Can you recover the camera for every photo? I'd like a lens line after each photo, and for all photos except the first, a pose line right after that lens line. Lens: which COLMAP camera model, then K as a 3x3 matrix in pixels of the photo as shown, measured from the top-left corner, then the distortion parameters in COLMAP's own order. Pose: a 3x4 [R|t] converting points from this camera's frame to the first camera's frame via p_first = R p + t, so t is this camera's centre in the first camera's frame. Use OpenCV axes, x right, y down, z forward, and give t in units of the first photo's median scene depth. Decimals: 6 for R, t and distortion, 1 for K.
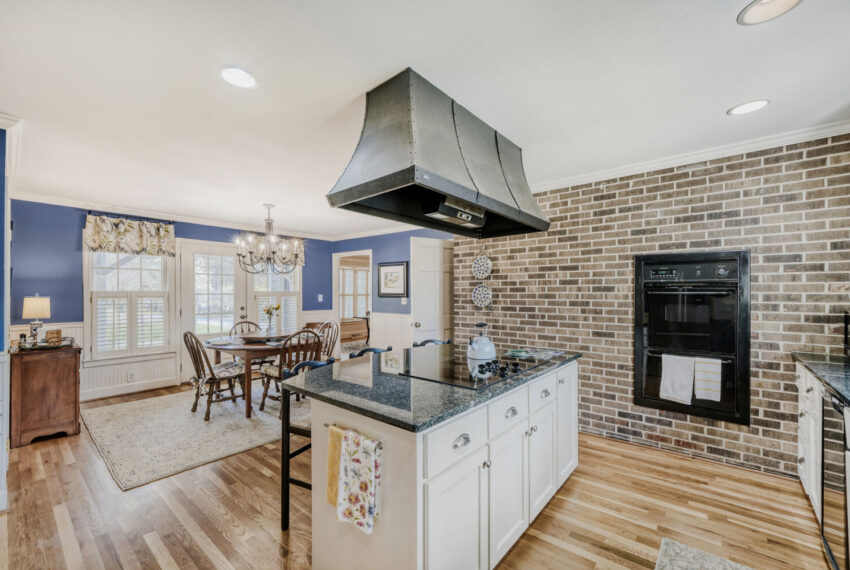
lens RADIAL K [[351.5, 0, 425.0], [0, 351.5, 285.0], [0, 0, 1]] dist [-0.000517, -0.000087]
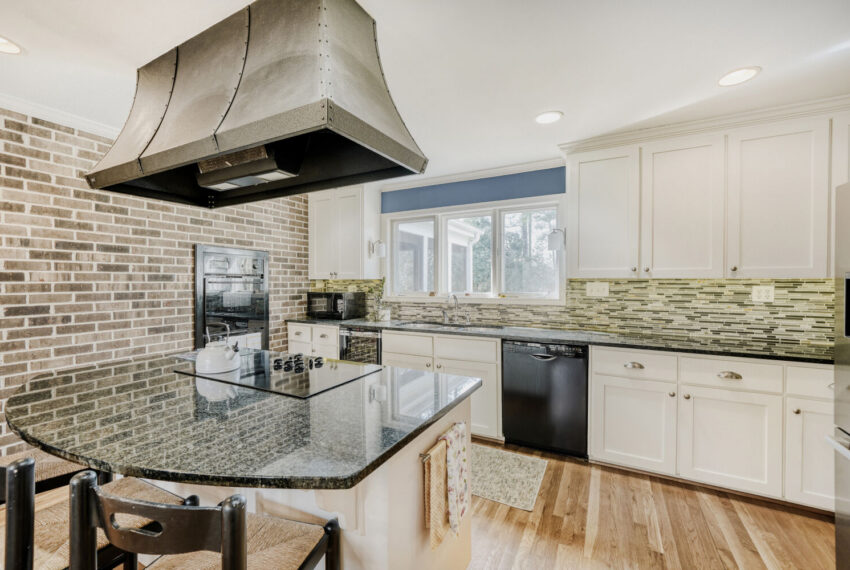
lens RADIAL K [[351.5, 0, 425.0], [0, 351.5, 285.0], [0, 0, 1]] dist [-0.000517, -0.000087]
pose [[-0.204590, -0.002237, 0.978845, -0.463731], [-0.012469, 0.999922, -0.000321, 0.020644], [-0.978768, -0.012271, -0.204602, 0.519400]]
